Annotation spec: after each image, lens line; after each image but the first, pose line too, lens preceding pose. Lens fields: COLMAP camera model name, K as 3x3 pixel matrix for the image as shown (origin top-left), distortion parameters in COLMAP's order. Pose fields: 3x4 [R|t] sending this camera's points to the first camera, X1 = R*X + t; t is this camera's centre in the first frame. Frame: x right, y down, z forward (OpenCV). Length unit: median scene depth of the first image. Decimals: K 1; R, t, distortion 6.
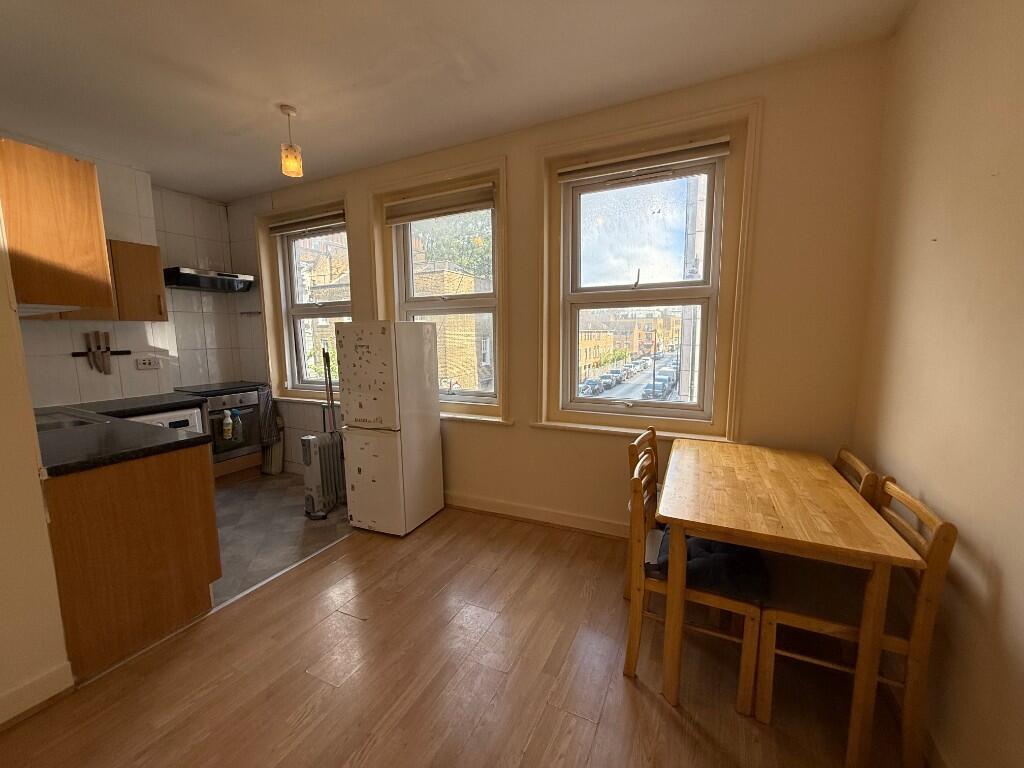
lens RADIAL K [[404.9, 0, 509.5], [0, 404.9, 383.0], [0, 0, 1]] dist [0.001851, 0.000235]
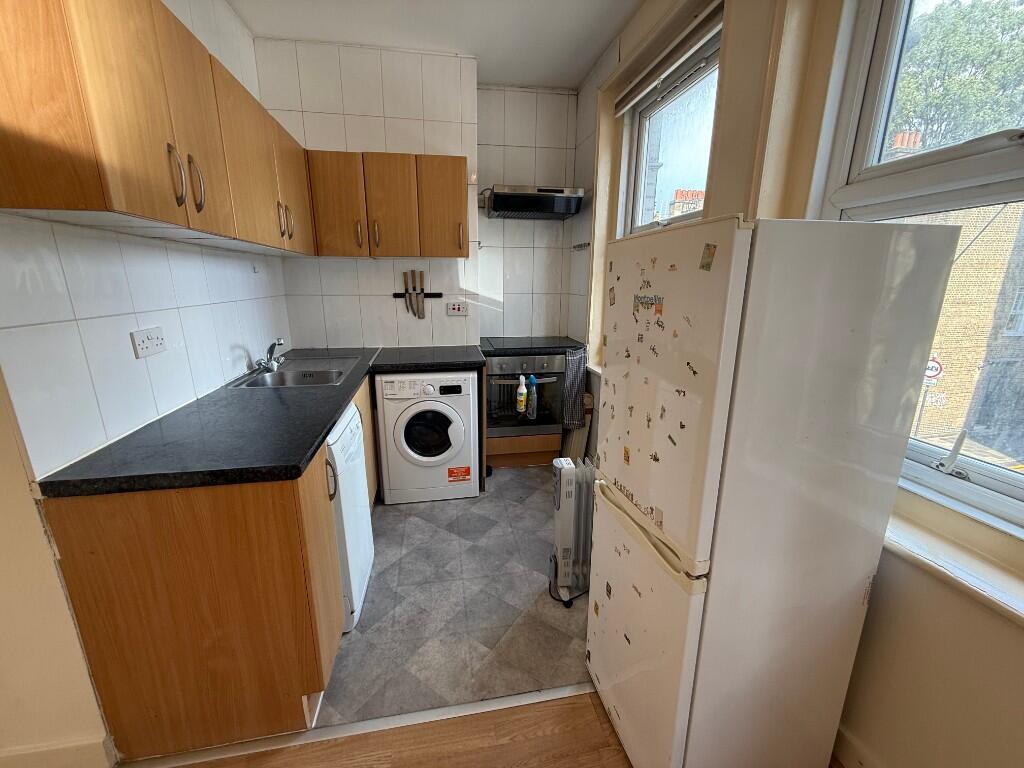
lens RADIAL K [[404.9, 0, 509.5], [0, 404.9, 383.0], [0, 0, 1]] dist [0.001851, 0.000235]
pose [[0.587591, 0.210029, -0.781425, -0.124129], [-0.106701, 0.977405, 0.182470, -0.065532], [0.802092, -0.023839, 0.596724, 0.593670]]
